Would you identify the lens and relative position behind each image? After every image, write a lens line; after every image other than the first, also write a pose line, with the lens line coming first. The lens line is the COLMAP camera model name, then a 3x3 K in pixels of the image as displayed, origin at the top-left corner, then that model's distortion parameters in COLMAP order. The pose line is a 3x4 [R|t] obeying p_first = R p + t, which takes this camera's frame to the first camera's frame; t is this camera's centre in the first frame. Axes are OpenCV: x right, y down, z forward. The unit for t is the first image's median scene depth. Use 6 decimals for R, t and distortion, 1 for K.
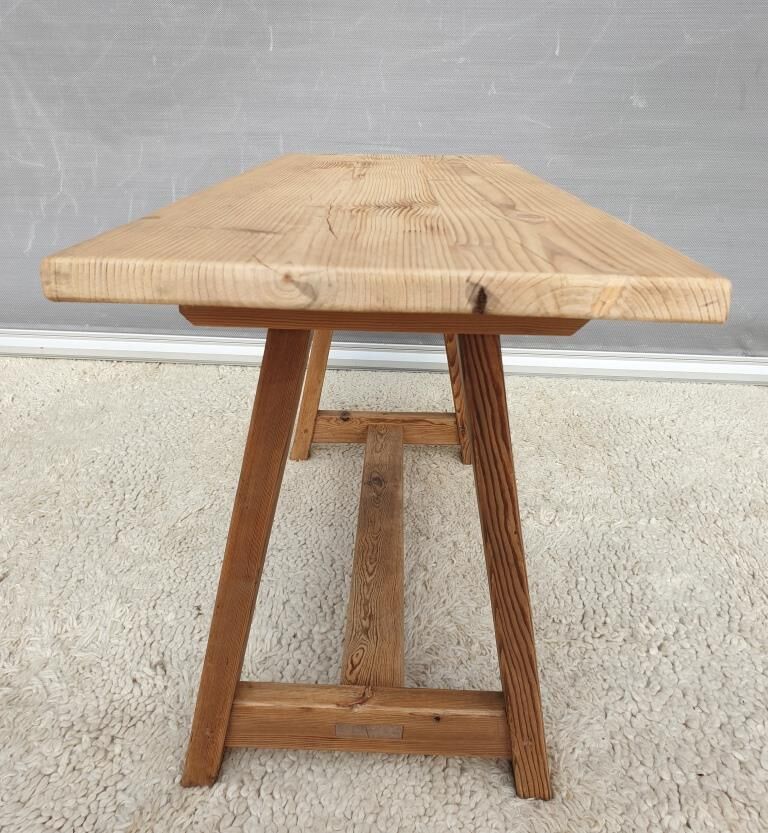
lens RADIAL K [[748.0, 0, 365.9], [0, 748.0, 360.1], [0, 0, 1]] dist [-0.010191, 0.023607]
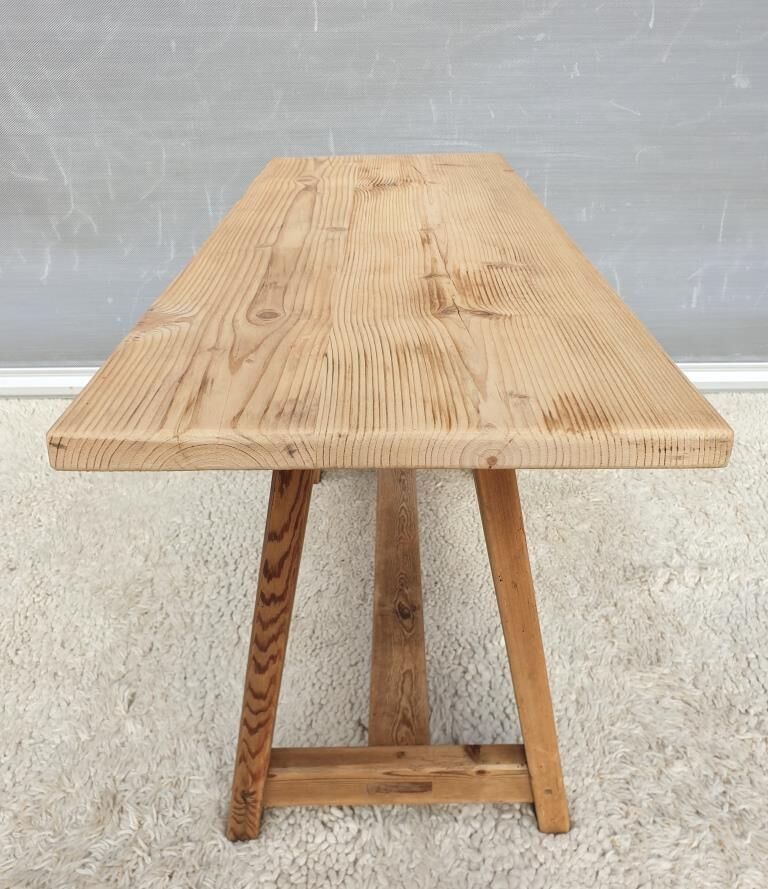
lens RADIAL K [[779.4, 0, 381.0], [0, 779.4, 435.9], [0, 0, 1]] dist [-0.016837, 0.021553]
pose [[0.997138, -0.057401, 0.049195, -0.178128], [0.049348, 0.987203, 0.151642, -0.129603], [-0.057270, -0.148781, 0.987210, 0.080987]]
